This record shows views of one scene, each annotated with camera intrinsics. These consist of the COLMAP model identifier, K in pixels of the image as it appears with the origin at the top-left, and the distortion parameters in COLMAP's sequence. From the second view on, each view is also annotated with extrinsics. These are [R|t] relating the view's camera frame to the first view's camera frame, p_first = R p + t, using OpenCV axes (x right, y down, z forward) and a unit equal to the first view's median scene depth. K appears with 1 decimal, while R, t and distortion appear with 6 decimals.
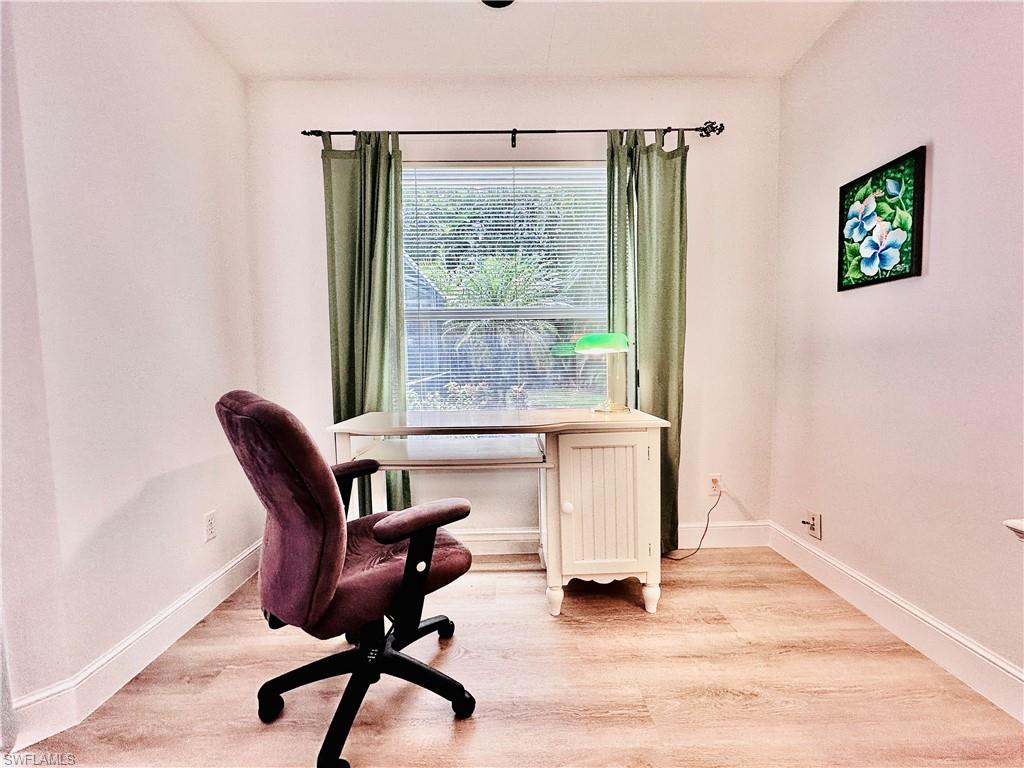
lens RADIAL K [[407.4, 0, 517.0], [0, 407.4, 382.3], [0, 0, 1]] dist [0.000841, 0.000026]
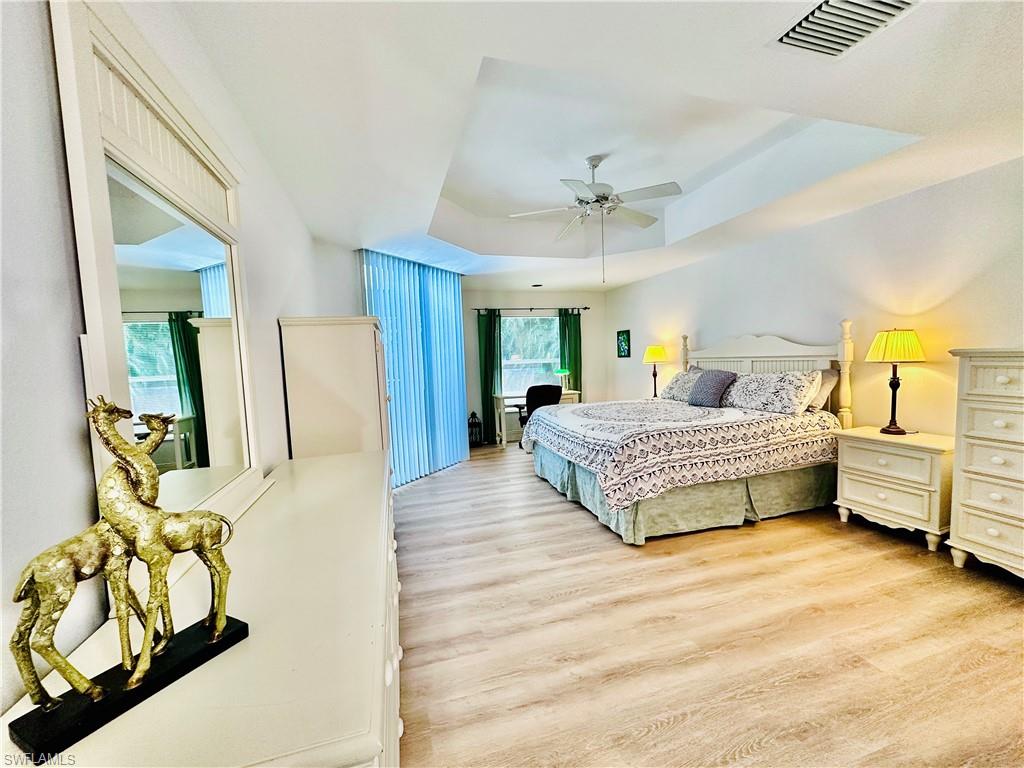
lens RADIAL K [[407.4, 0, 513.2], [0, 407.4, 386.0], [0, 0, 1]] dist [0.000841, 0.000026]
pose [[0.964228, -0.038983, 0.262193, -1.084652], [0.037062, 0.999238, 0.012268, -0.028974], [-0.262472, -0.002112, 0.964937, -2.235035]]
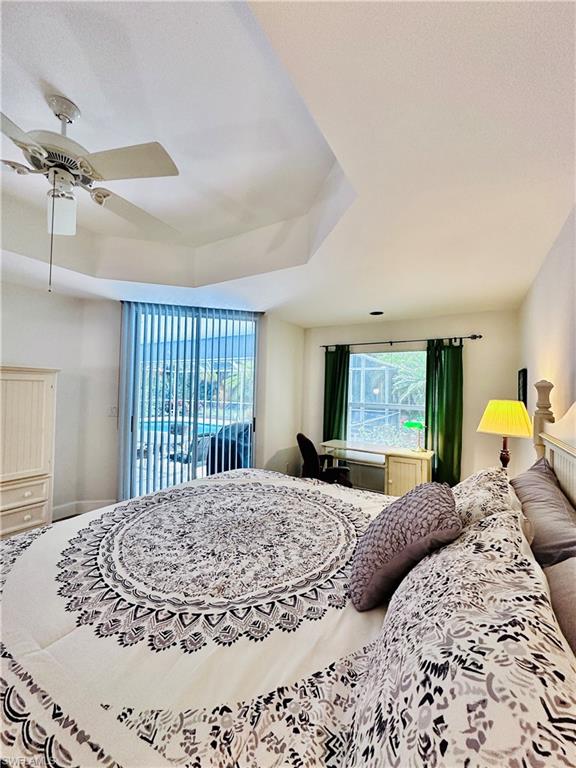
lens RADIAL K [[305.6, 0, 289.6], [0, 305.6, 388.8], [0, 0, 1]] dist [0.000841, 0.000026]
pose [[0.840608, 0.036416, -0.540418, 0.553521], [-0.069623, 0.996725, -0.041133, -0.179889], [0.537150, 0.072202, 0.840391, -1.066638]]
